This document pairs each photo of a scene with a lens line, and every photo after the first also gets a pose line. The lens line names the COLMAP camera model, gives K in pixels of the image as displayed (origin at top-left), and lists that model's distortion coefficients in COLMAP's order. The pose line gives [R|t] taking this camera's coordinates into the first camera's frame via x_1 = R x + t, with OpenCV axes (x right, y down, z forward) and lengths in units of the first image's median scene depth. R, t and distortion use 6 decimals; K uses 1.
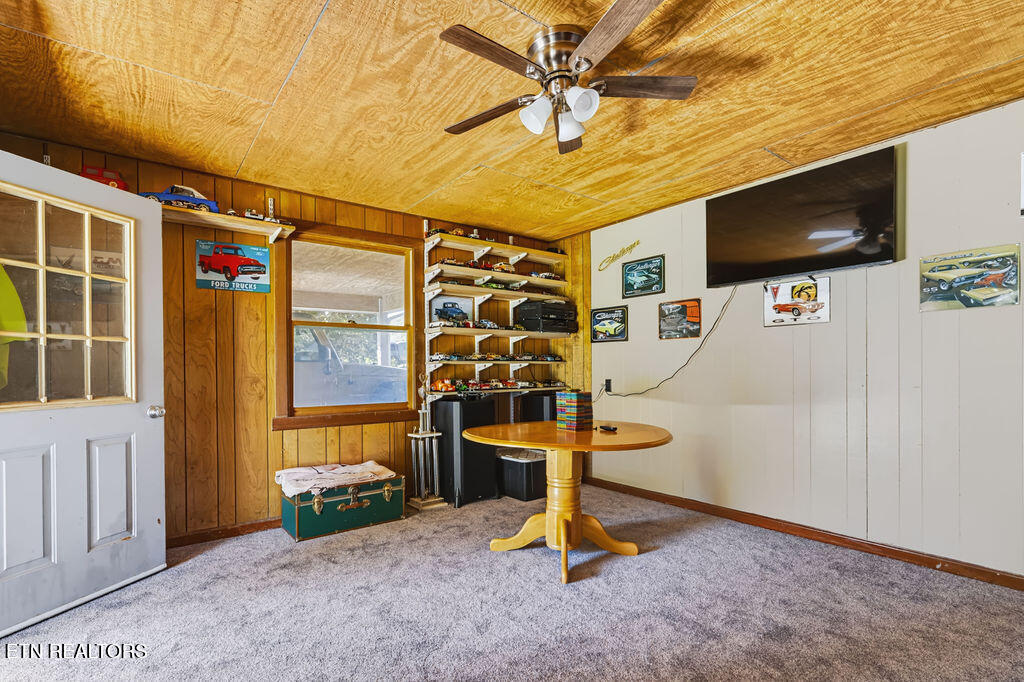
lens RADIAL K [[505.9, 0, 521.5], [0, 505.9, 366.8], [0, 0, 1]] dist [0.002733, 0.001739]
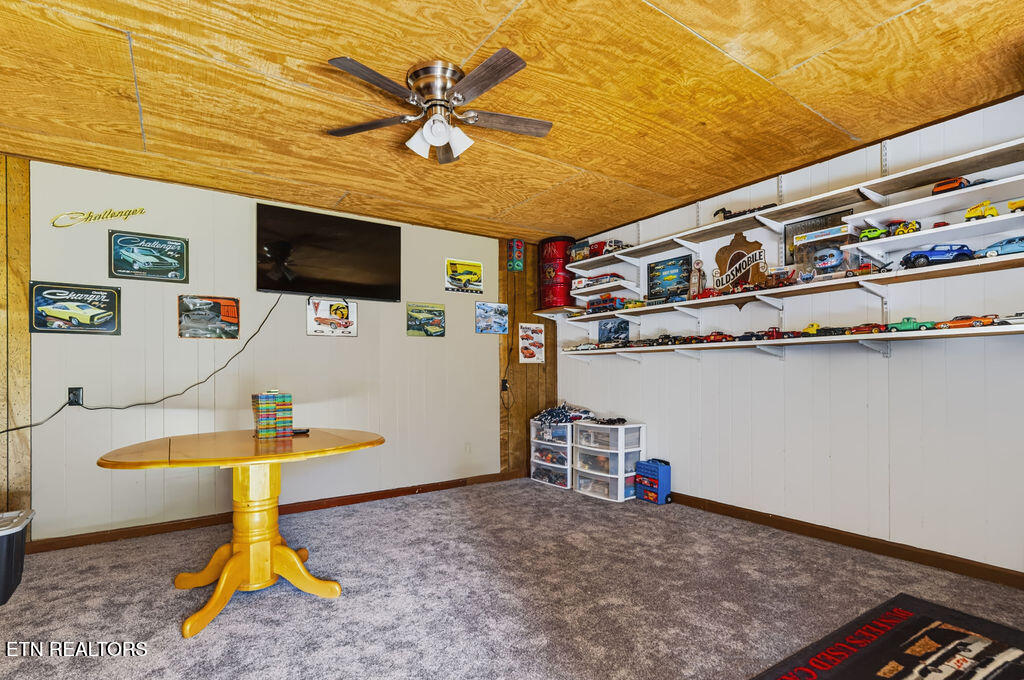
lens RADIAL K [[505.9, 0, 496.4], [0, 505.9, 373.3], [0, 0, 1]] dist [0.002733, 0.001739]
pose [[0.064393, 0.009690, 0.997878, -0.564680], [0.009578, 0.999901, -0.010328, 0.020751], [-0.997879, 0.010223, 0.064294, 0.441244]]
